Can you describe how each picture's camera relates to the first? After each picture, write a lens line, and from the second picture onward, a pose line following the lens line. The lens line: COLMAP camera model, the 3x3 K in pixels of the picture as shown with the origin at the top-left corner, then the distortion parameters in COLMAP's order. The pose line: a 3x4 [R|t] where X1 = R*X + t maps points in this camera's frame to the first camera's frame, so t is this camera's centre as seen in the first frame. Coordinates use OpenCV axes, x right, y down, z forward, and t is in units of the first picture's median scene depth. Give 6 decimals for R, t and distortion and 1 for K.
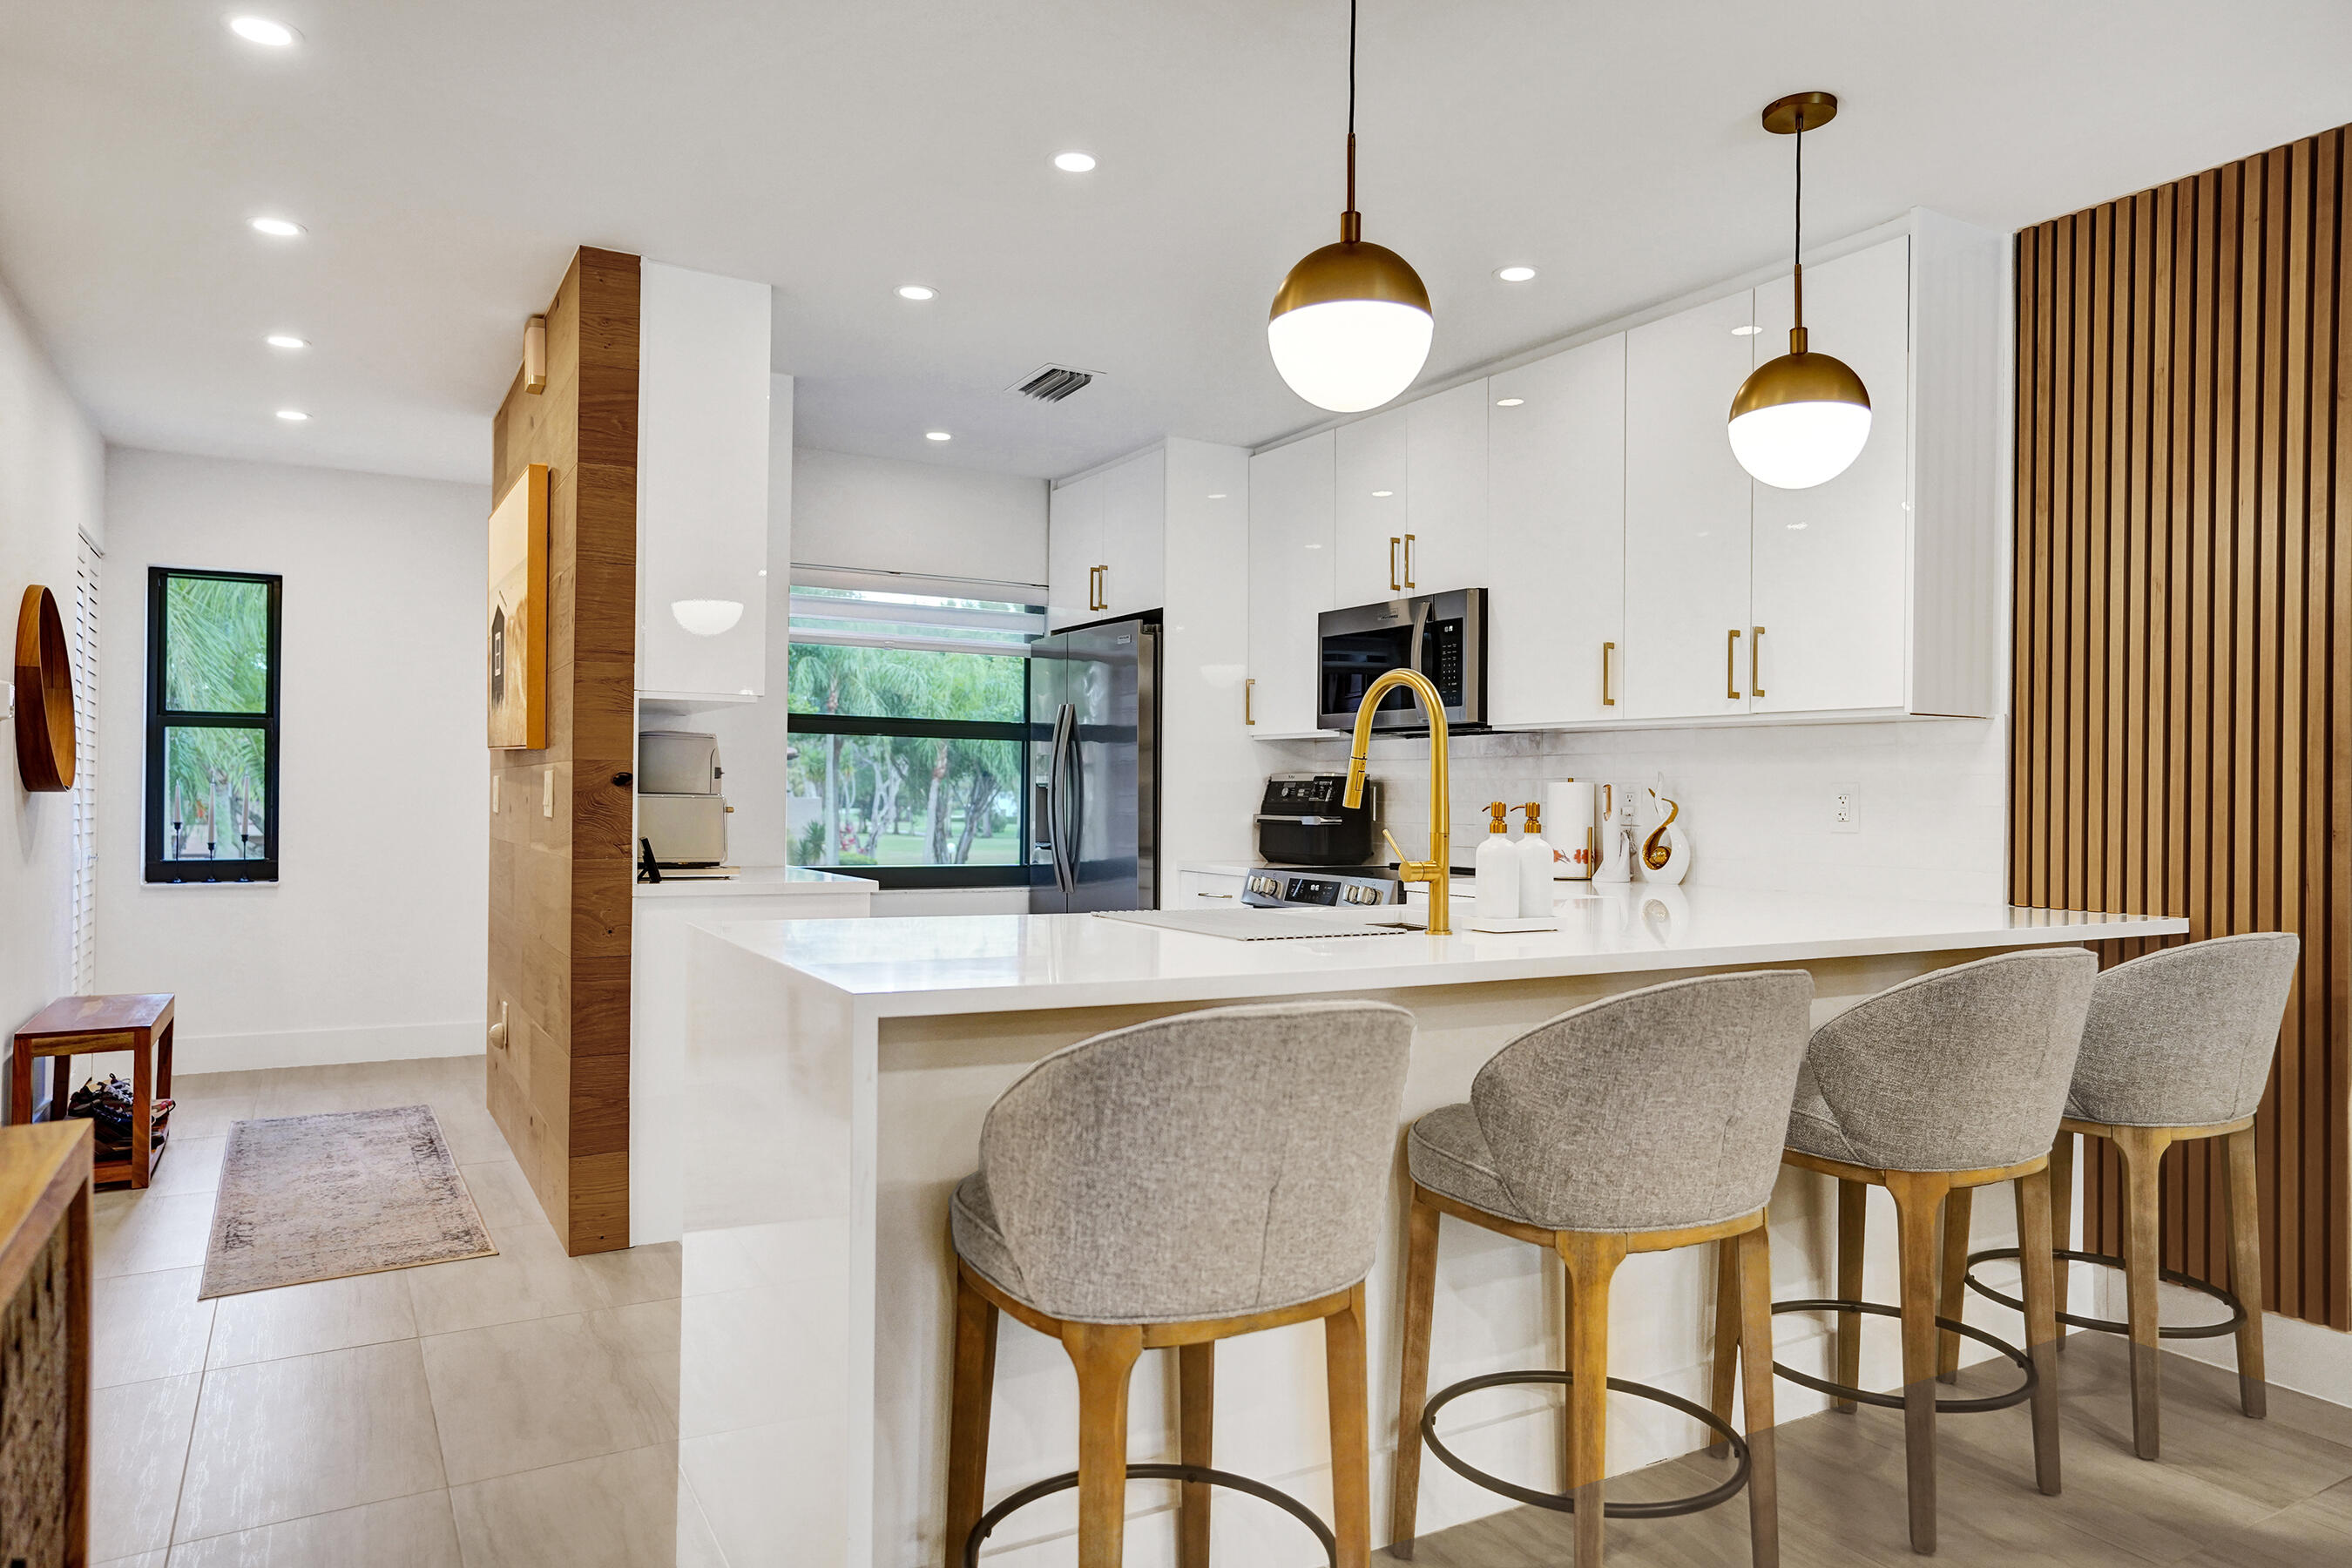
lens RADIAL K [[1443.8, 0, 1171.3], [0, 1443.8, 791.7], [0, 0, 1]] dist [0.006814, 0.010619]
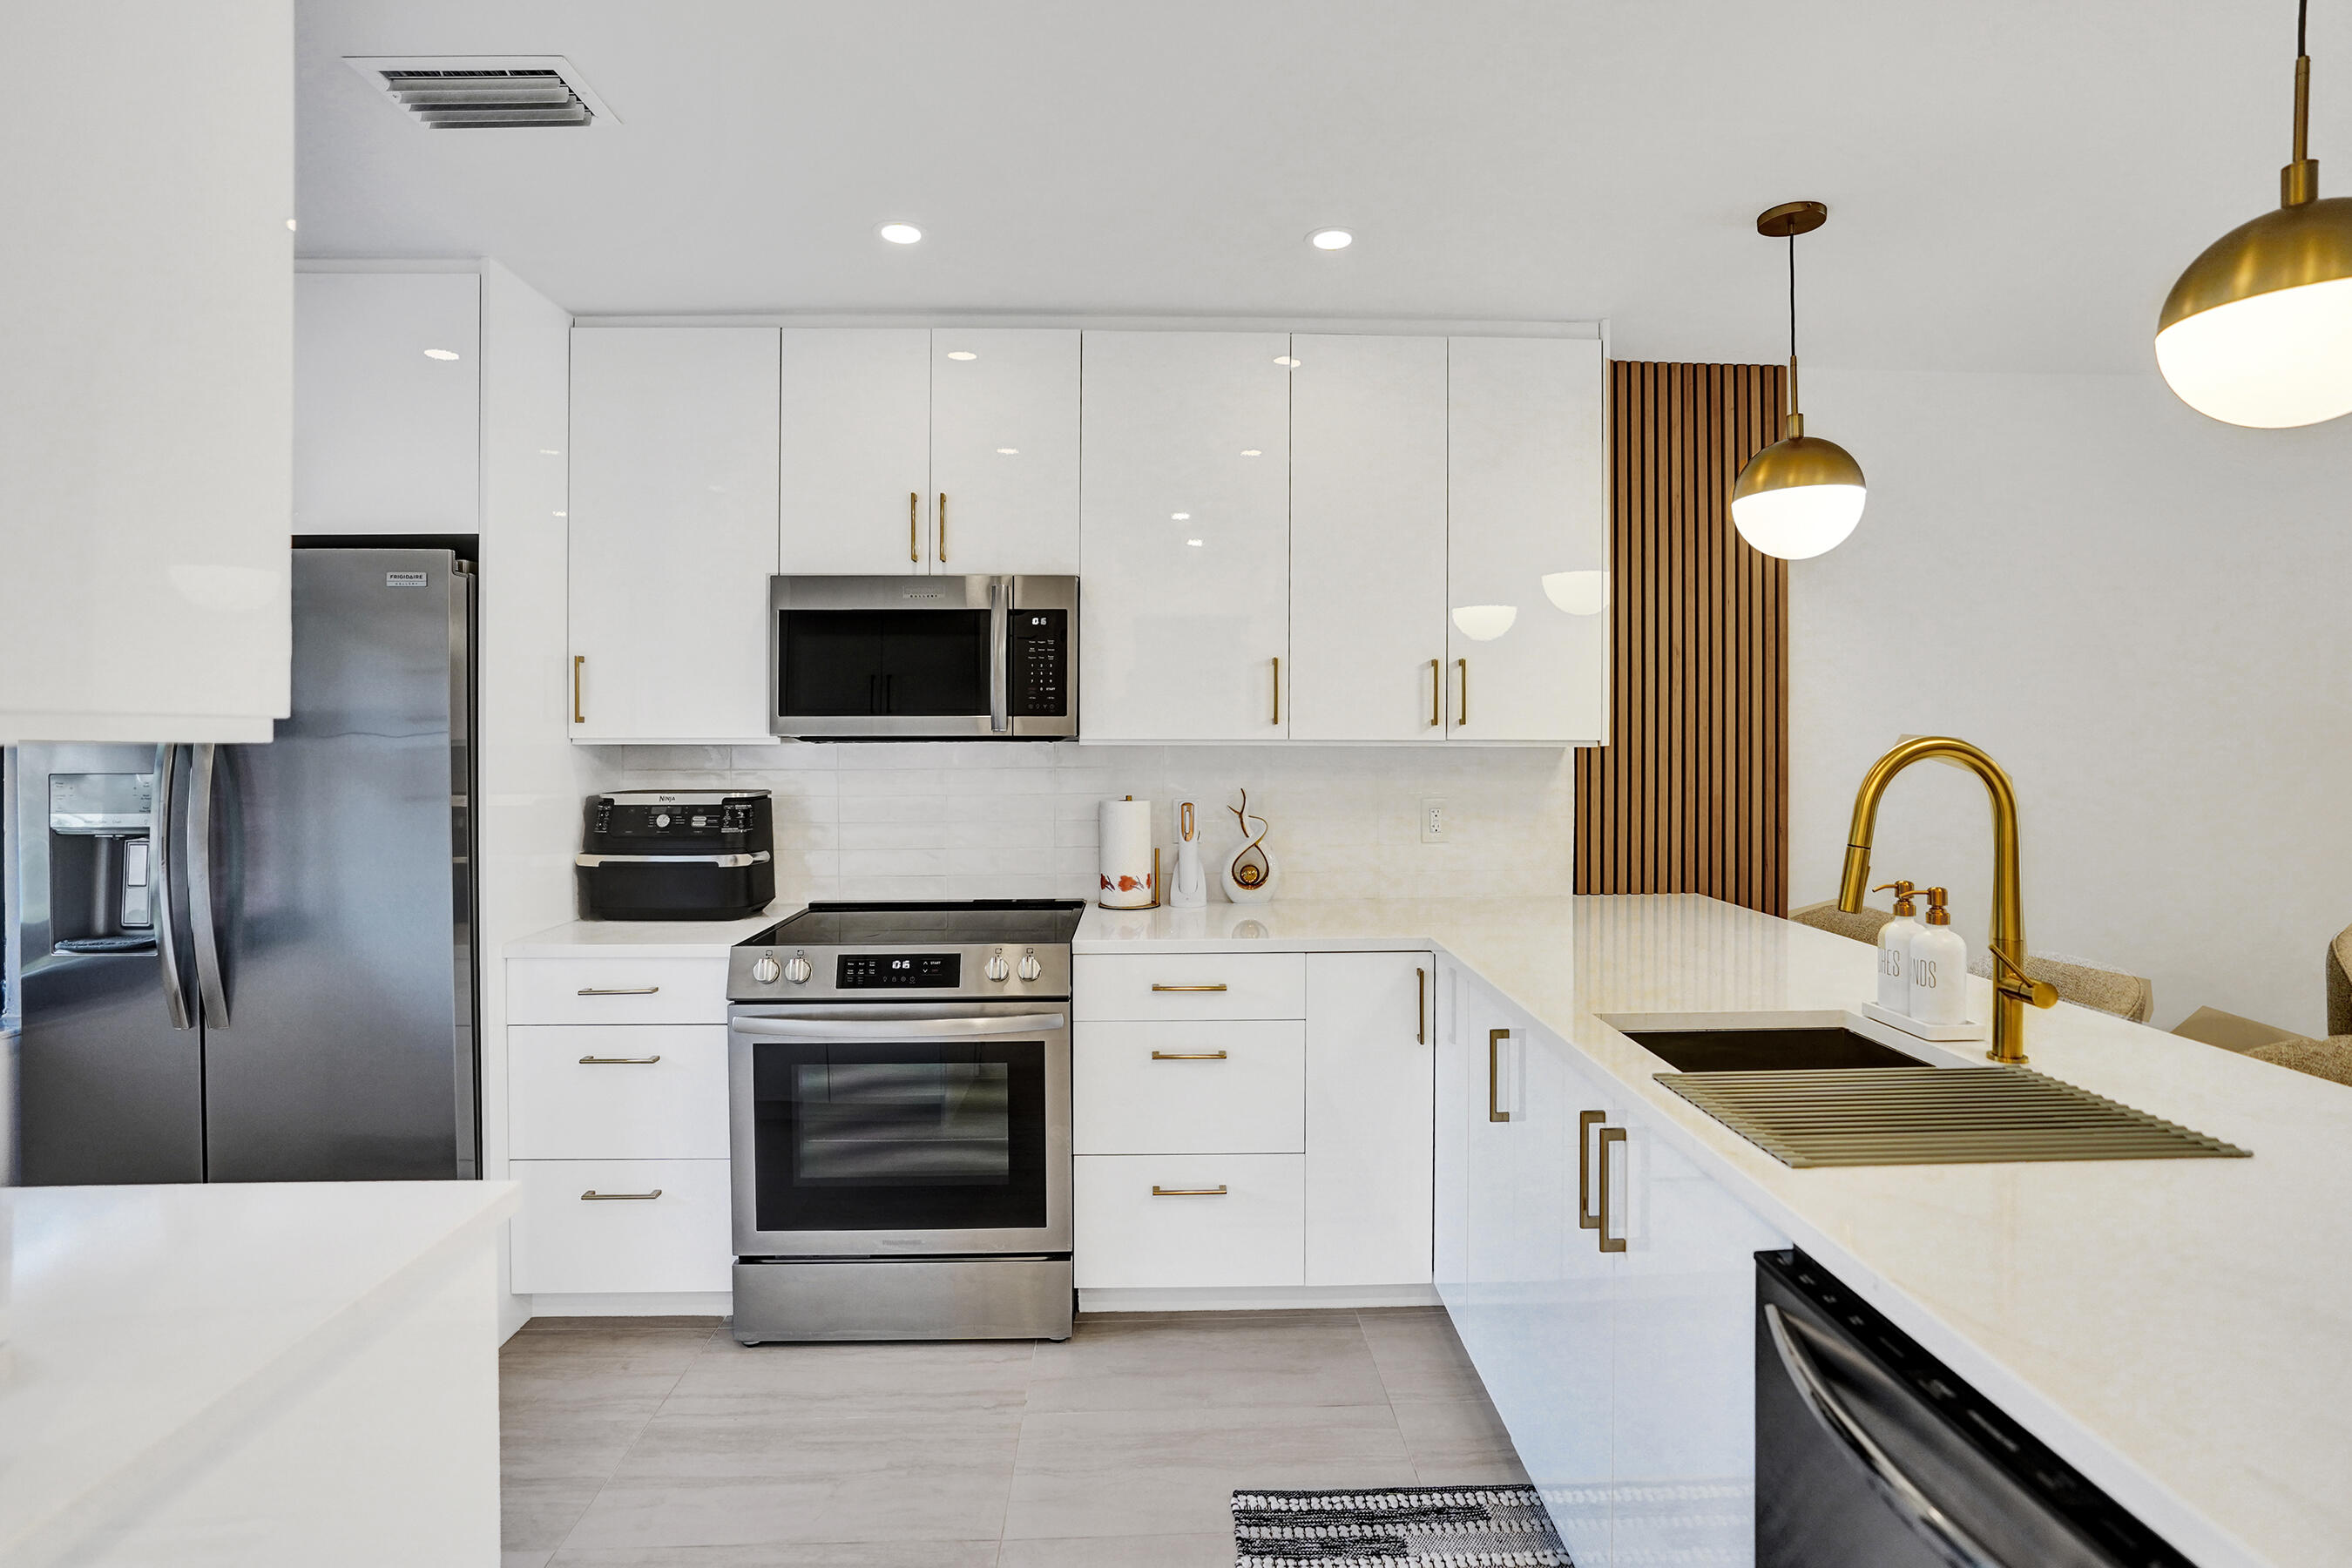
lens RADIAL K [[1118.9, 0, 1174.7], [0, 1118.9, 749.1], [0, 0, 1]] dist [-0.048823, 0.001269]
pose [[0.492659, -0.026161, 0.869829, -0.321398], [0.006767, 0.999633, 0.026232, -0.057083], [-0.870196, -0.007037, 0.492656, 0.625660]]
